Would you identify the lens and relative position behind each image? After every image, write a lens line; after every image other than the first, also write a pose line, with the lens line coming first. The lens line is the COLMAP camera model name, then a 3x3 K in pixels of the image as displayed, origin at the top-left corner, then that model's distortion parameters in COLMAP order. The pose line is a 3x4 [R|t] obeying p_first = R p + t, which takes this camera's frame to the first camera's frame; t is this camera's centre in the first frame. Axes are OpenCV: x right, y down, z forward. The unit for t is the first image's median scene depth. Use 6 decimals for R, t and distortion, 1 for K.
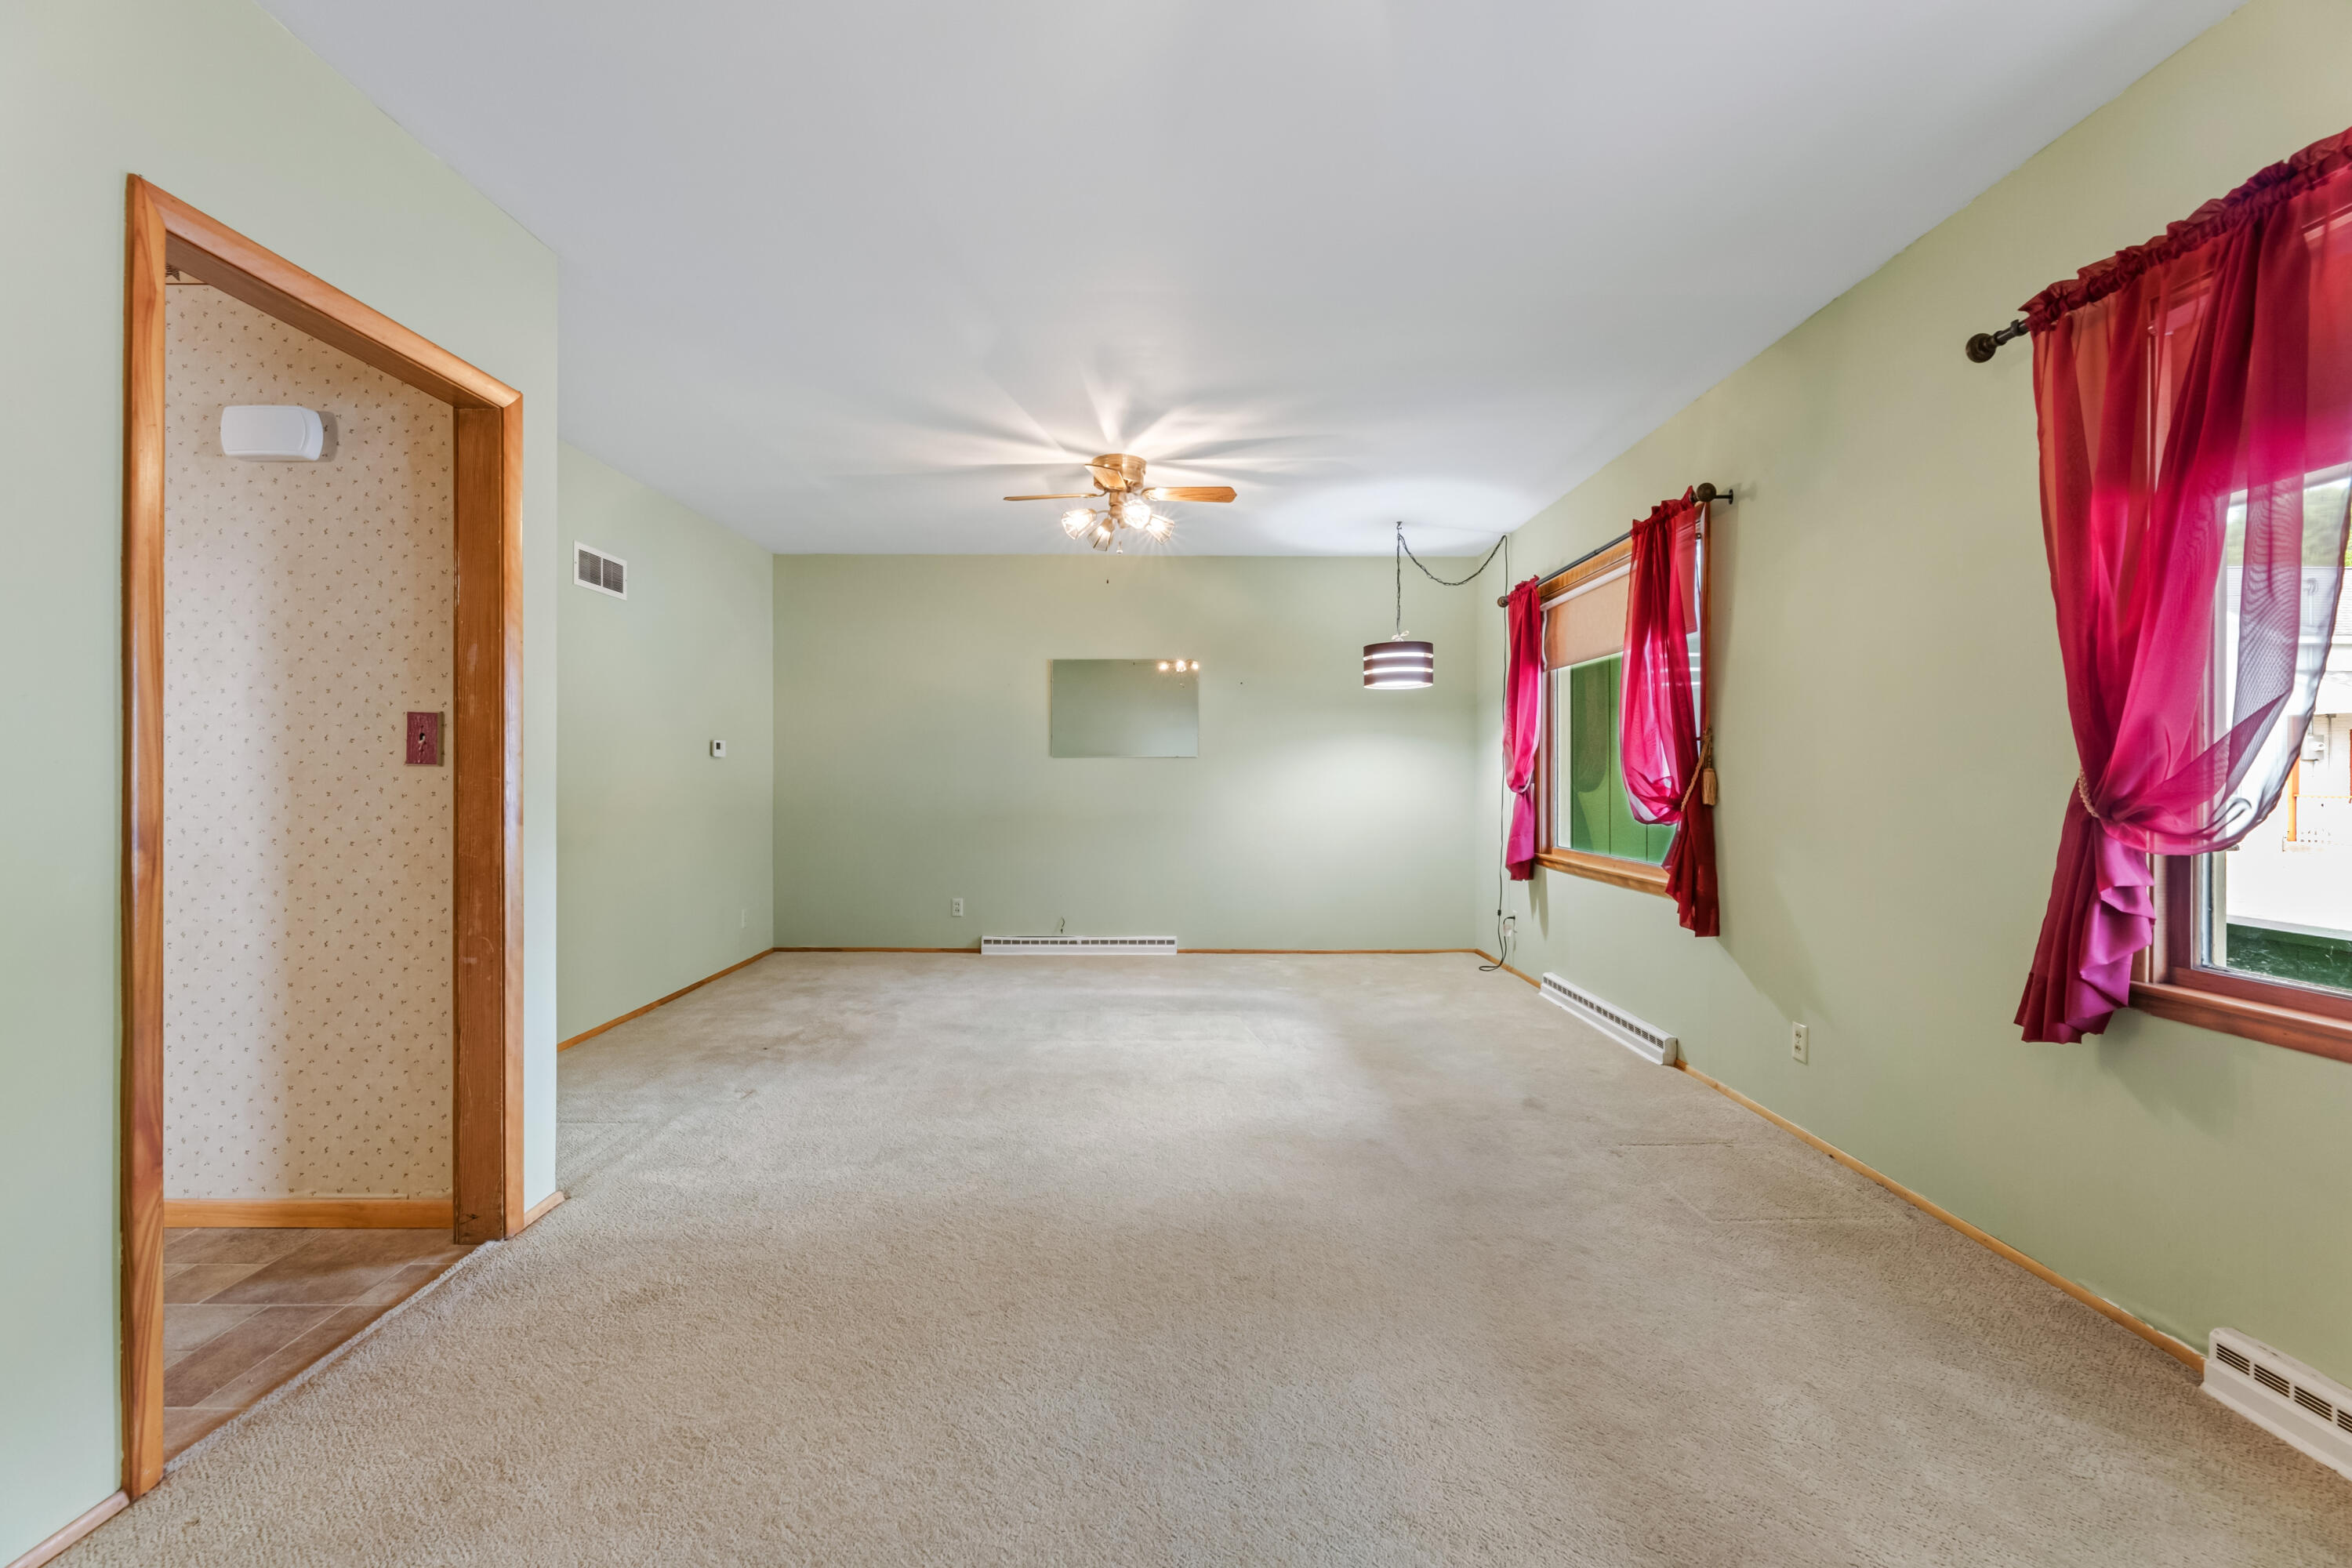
lens RADIAL K [[944.5, 0, 1182.9], [0, 944.5, 776.5], [0, 0, 1]] dist [-0.001372, -0.000170]
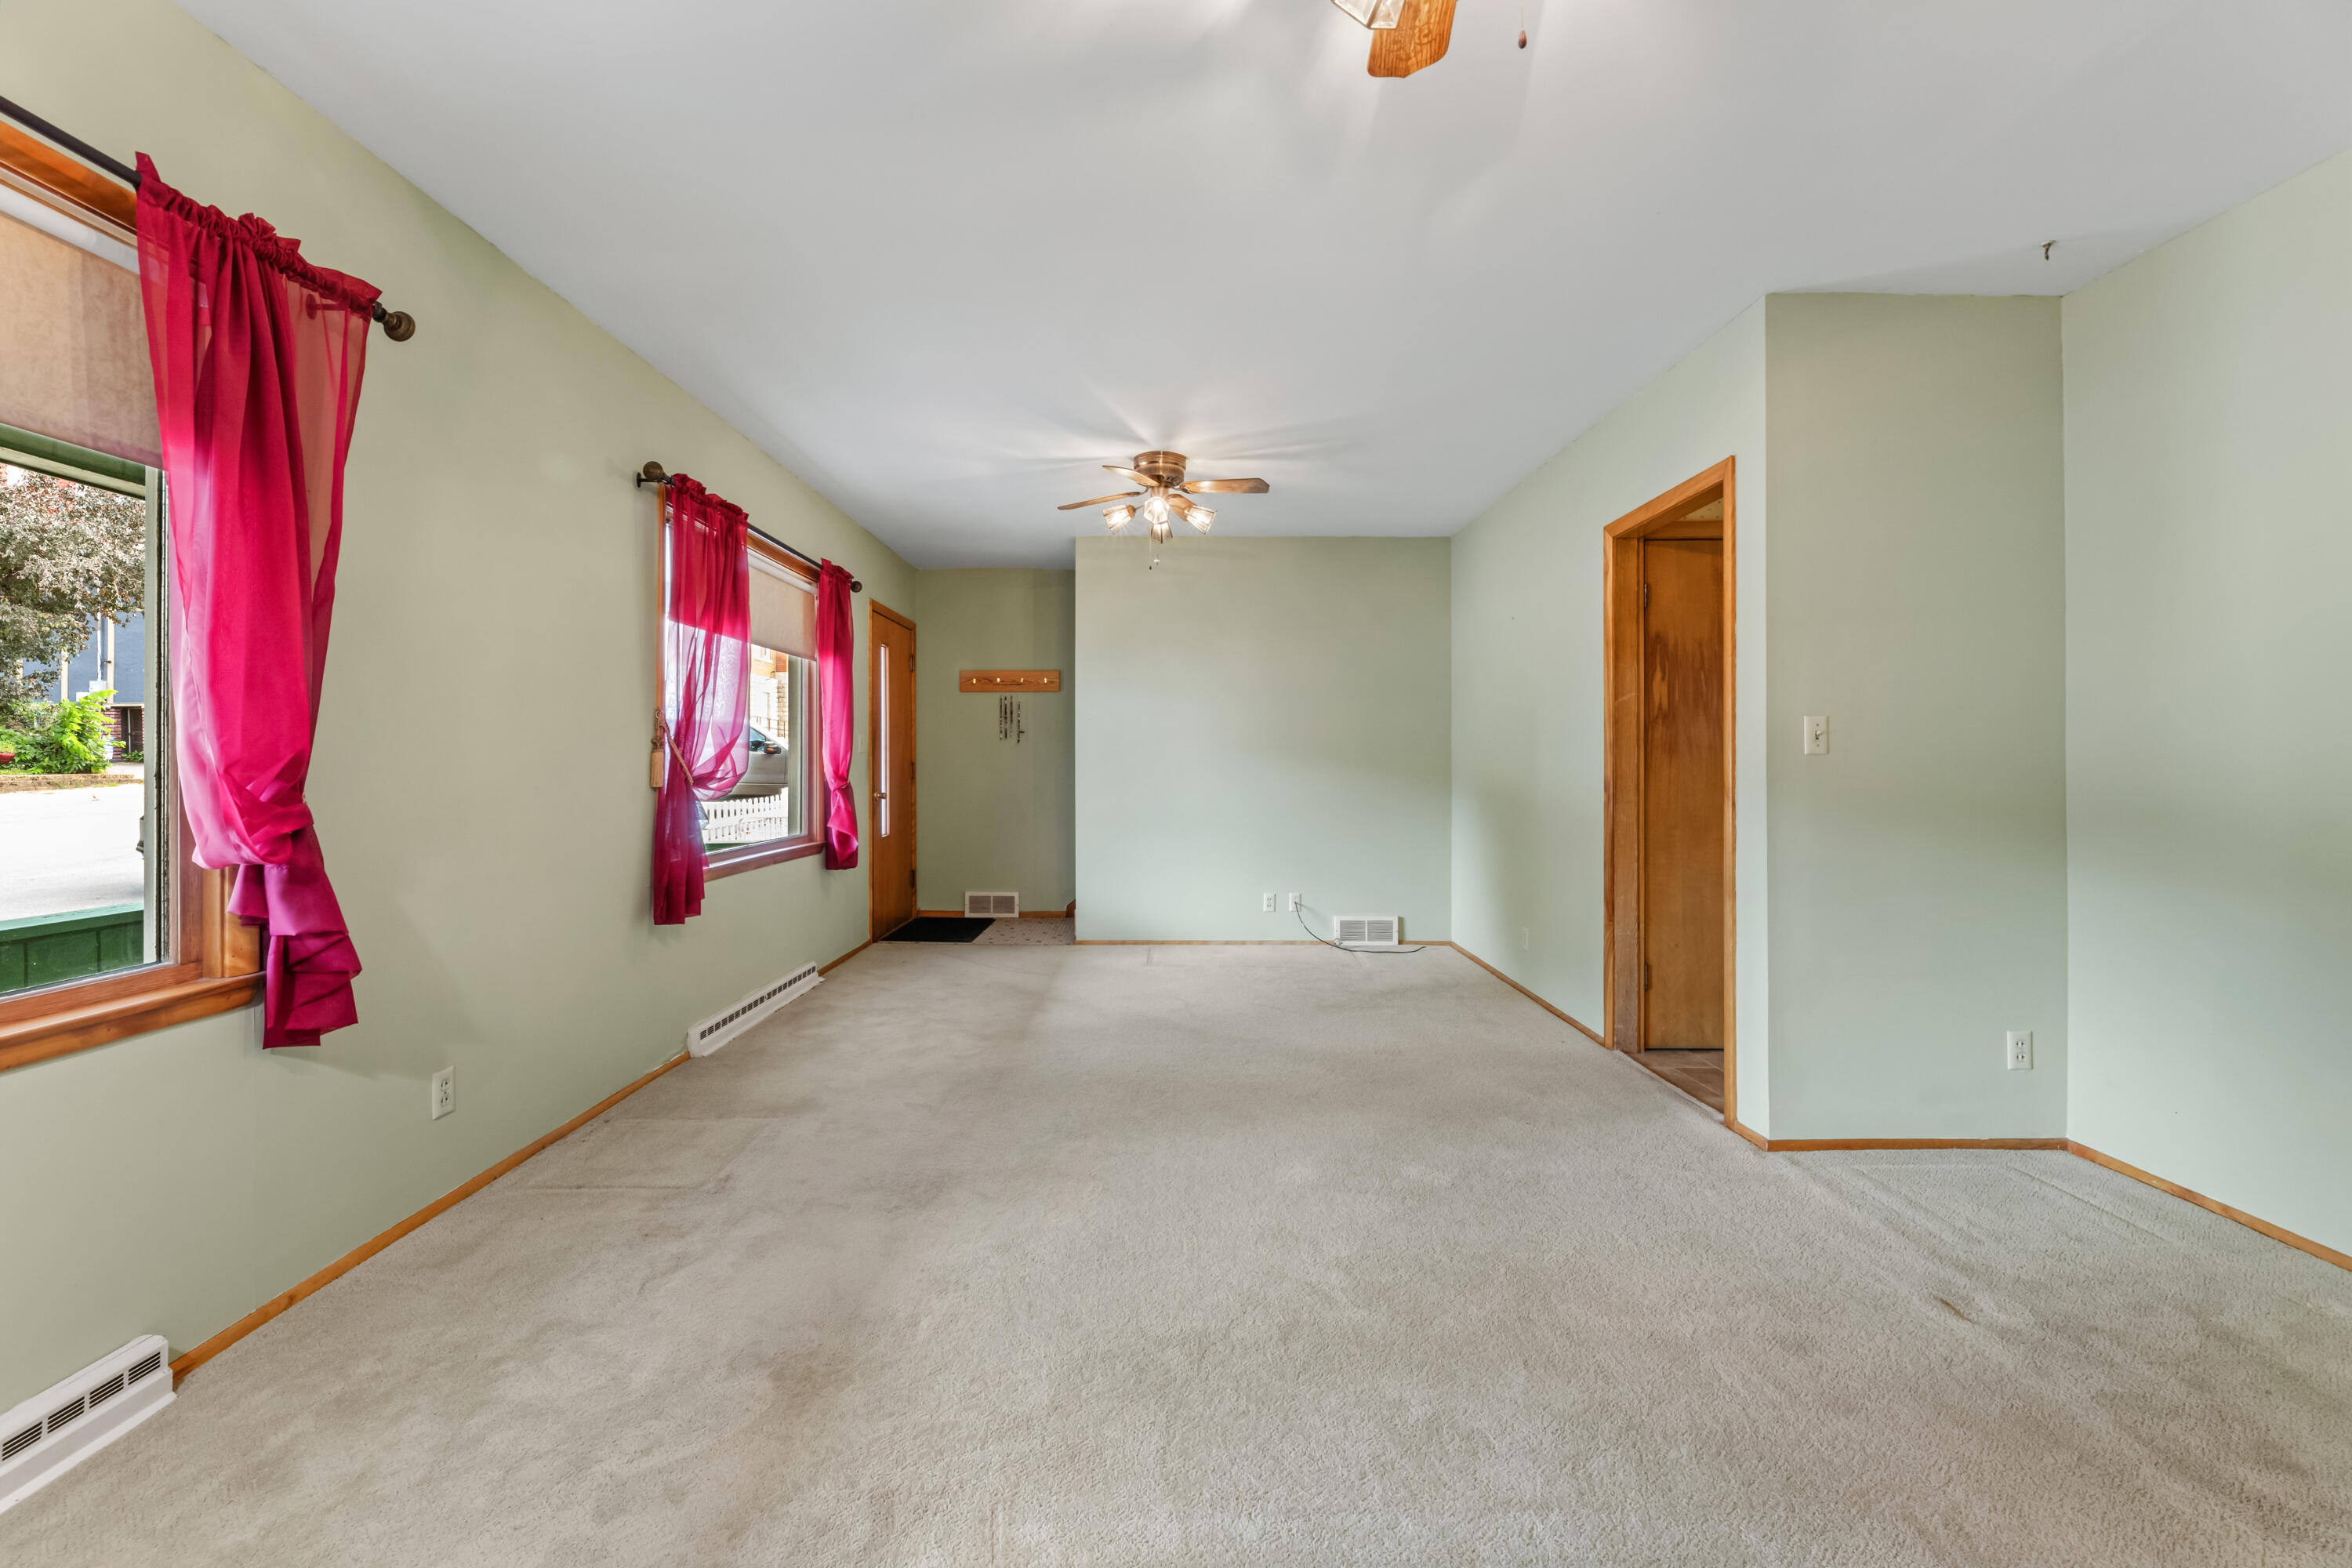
lens RADIAL K [[973.5, 0, 1133.6], [0, 973.5, 755.1], [0, 0, 1]] dist [-0.000928, -0.000176]
pose [[-0.998886, -0.001428, 0.047158, 0.018583], [-0.001515, 0.999997, -0.001798, -0.007036], [-0.047155, -0.001867, -0.998886, 1.612311]]
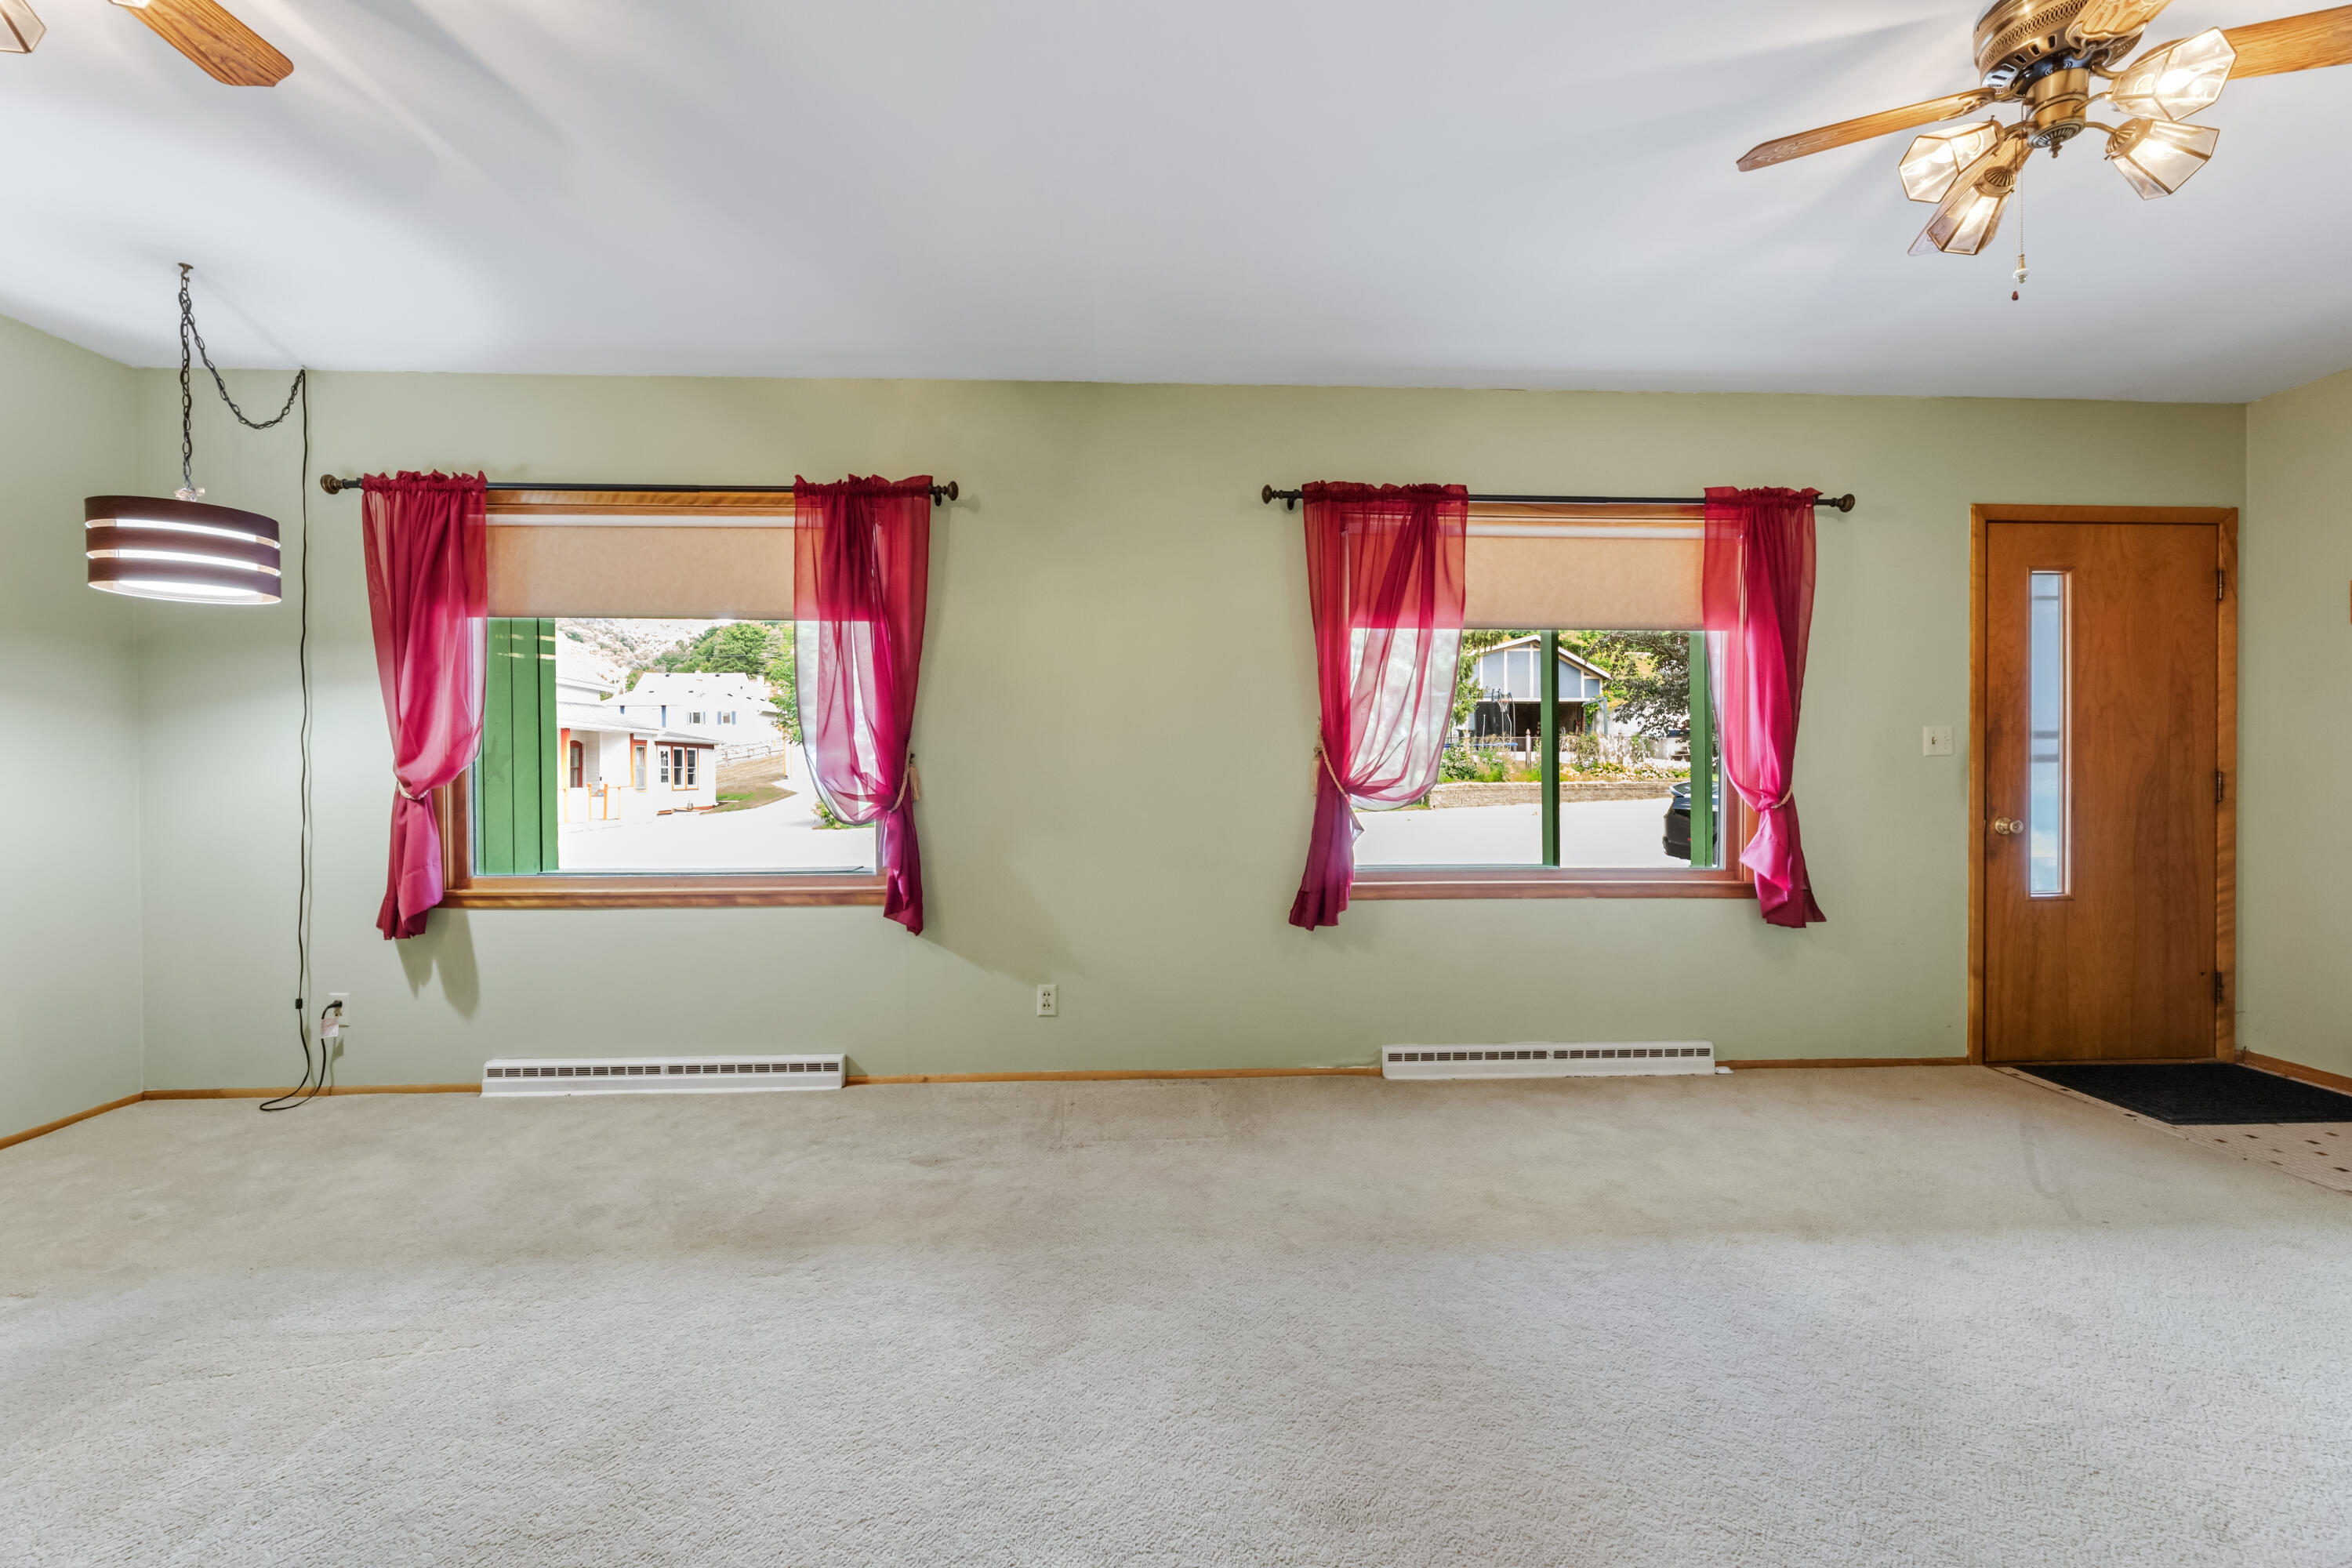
lens RADIAL K [[955.5, 0, 1179.1], [0, 955.5, 774.6], [0, 0, 1]] dist [-0.002371, -0.000447]
pose [[-0.031198, -0.006372, 0.999493, -0.470657], [0.004163, 0.999970, 0.006505, -0.003167], [-0.999505, 0.004363, -0.031170, 0.777652]]
